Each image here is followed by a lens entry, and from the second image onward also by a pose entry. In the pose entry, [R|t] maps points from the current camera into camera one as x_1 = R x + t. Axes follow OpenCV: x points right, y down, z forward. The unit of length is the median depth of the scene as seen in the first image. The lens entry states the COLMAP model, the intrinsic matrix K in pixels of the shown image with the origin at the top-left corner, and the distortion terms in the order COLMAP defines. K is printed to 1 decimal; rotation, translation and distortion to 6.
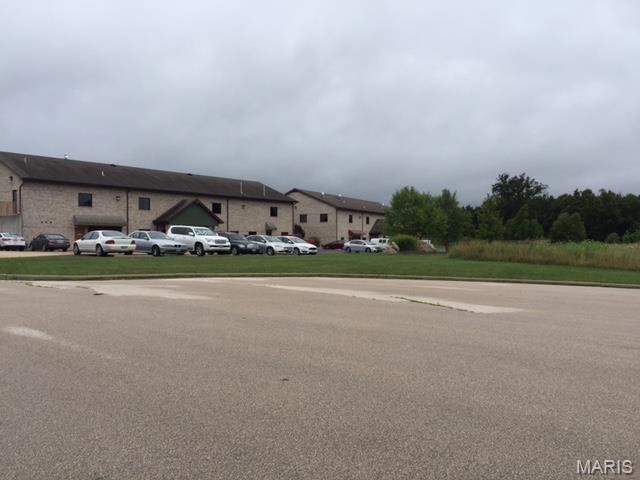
lens RADIAL K [[547.8, 0, 315.1], [0, 547.8, 243.4], [0, 0, 1]] dist [0.062370, -0.087021]
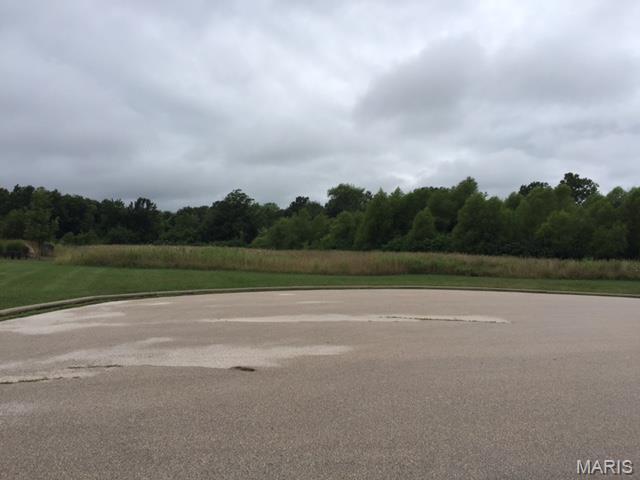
lens RADIAL K [[547.8, 0, 321.0], [0, 547.8, 240.4], [0, 0, 1]] dist [0.062370, -0.087021]
pose [[0.528075, 0.011540, 0.849119, -0.906947], [-0.012206, 0.999908, -0.005999, -0.036550], [-0.849110, -0.007196, 0.528167, 0.728148]]
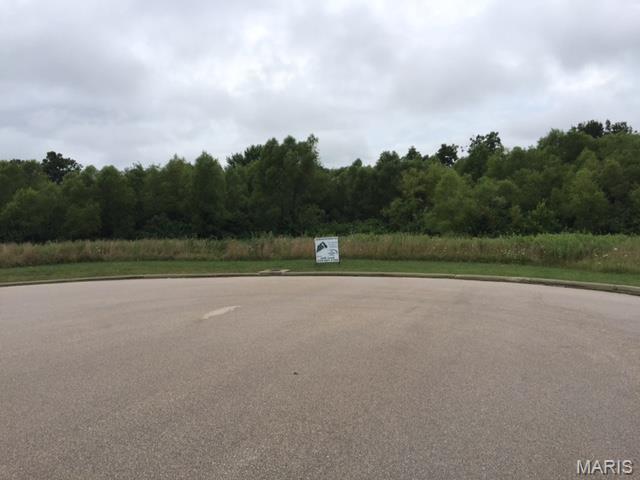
lens RADIAL K [[547.8, 0, 302.1], [0, 547.8, 236.9], [0, 0, 1]] dist [0.062370, -0.087021]
pose [[-0.263911, -0.018729, 0.964365, -0.695635], [0.035020, 0.998966, 0.028985, -0.031413], [-0.963911, 0.041421, -0.262982, 0.673889]]
